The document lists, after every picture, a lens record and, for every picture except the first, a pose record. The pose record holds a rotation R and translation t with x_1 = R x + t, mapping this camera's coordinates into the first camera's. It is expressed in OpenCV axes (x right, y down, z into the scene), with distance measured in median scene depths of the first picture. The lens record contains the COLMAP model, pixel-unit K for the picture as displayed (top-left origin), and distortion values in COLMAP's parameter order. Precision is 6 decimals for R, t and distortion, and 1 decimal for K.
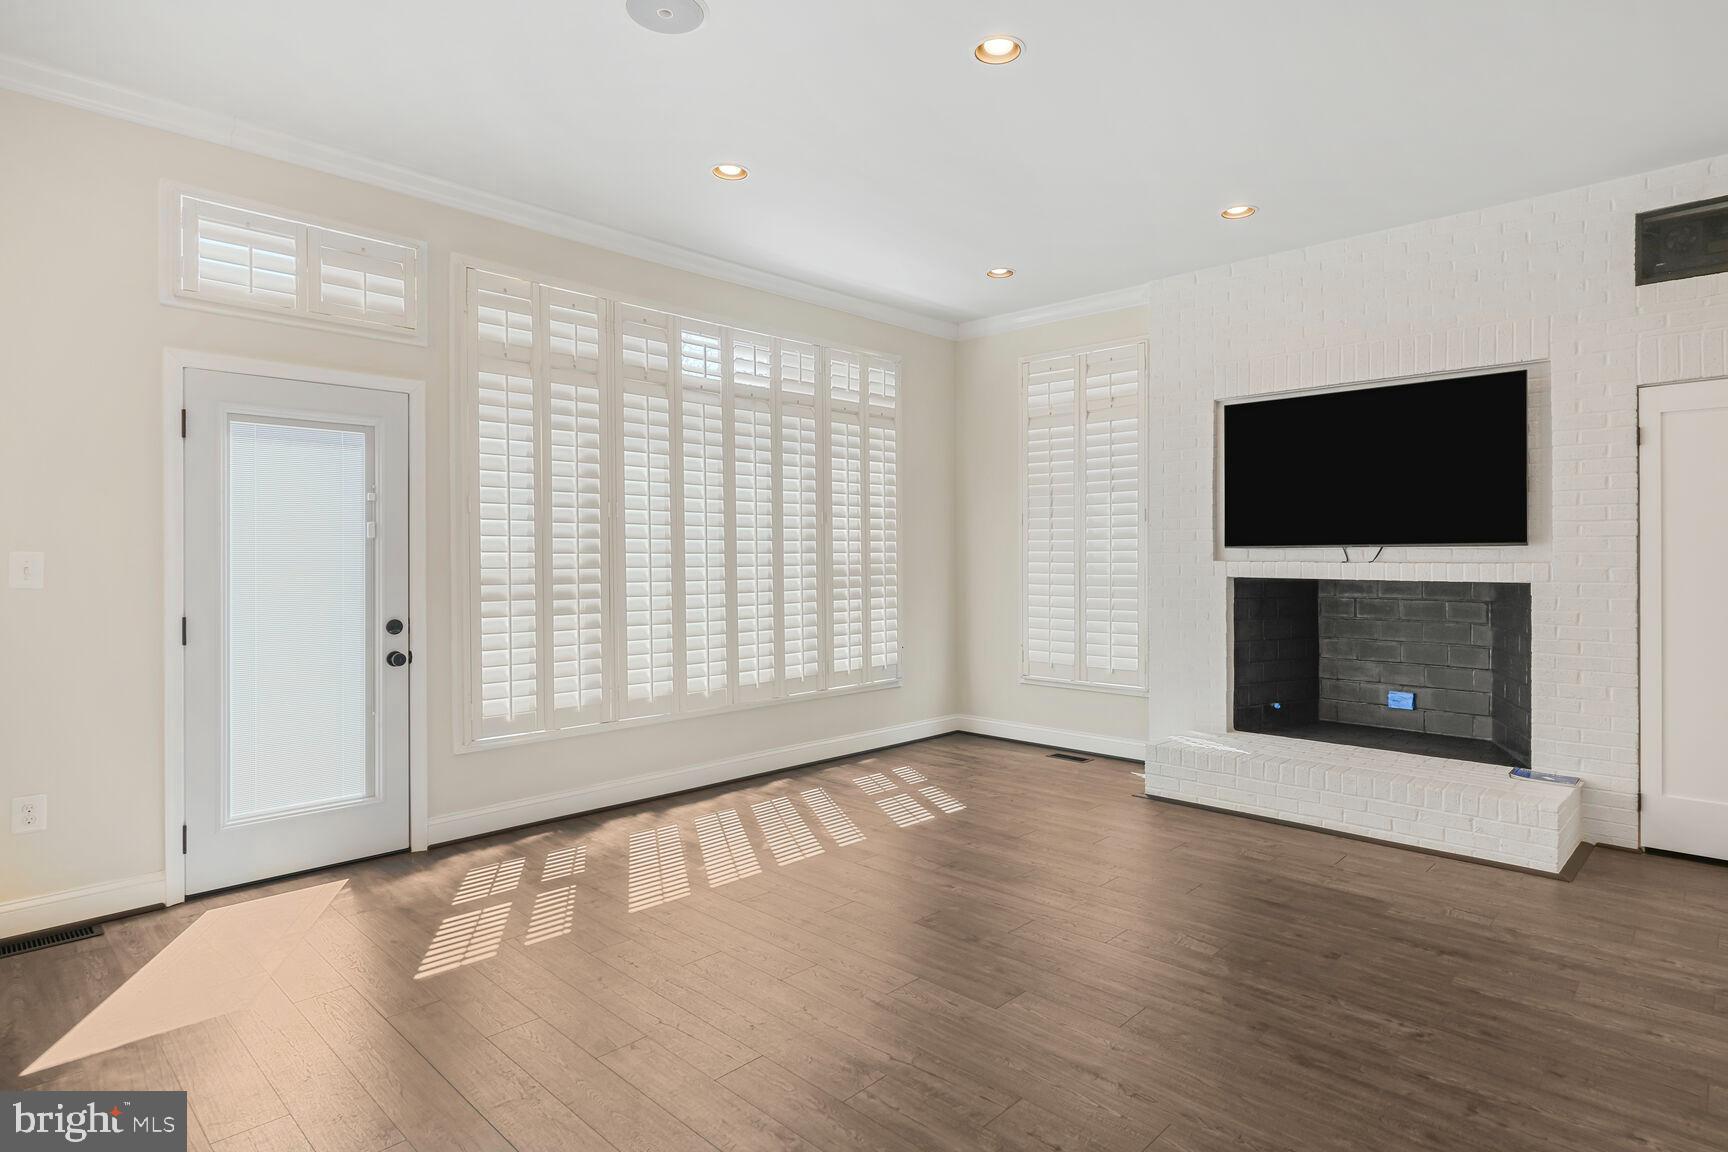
lens RADIAL K [[919.9, 0, 876.3], [0, 919.9, 576.0], [0, 0, 1]] dist [0.000367, -0.001497]
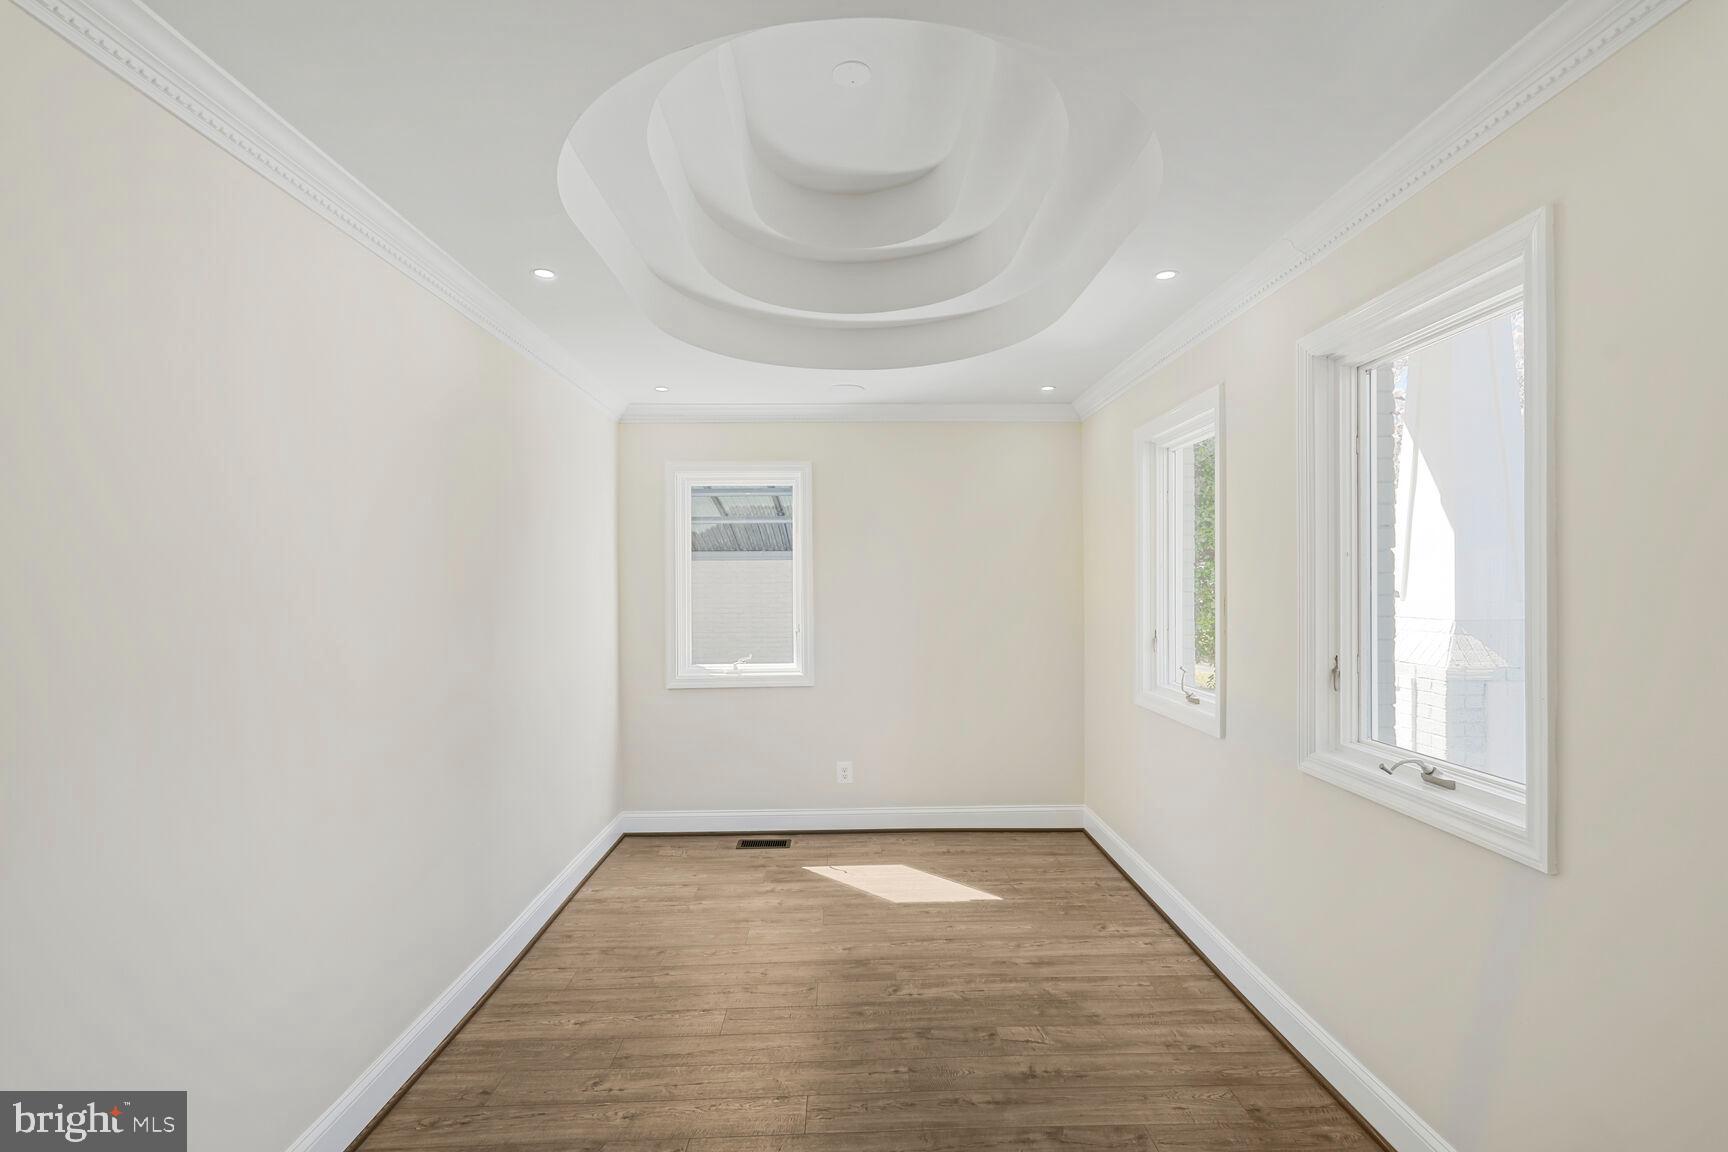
lens RADIAL K [[766.4, 0, 870.8], [0, 766.4, 573.6], [0, 0, 1]] dist [0.008043, -0.000196]
pose [[-0.701760, -0.003646, -0.712404, 0.837037], [-0.007450, 0.999970, 0.002221, -0.056729], [0.712375, 0.006865, -0.701766, 1.042789]]
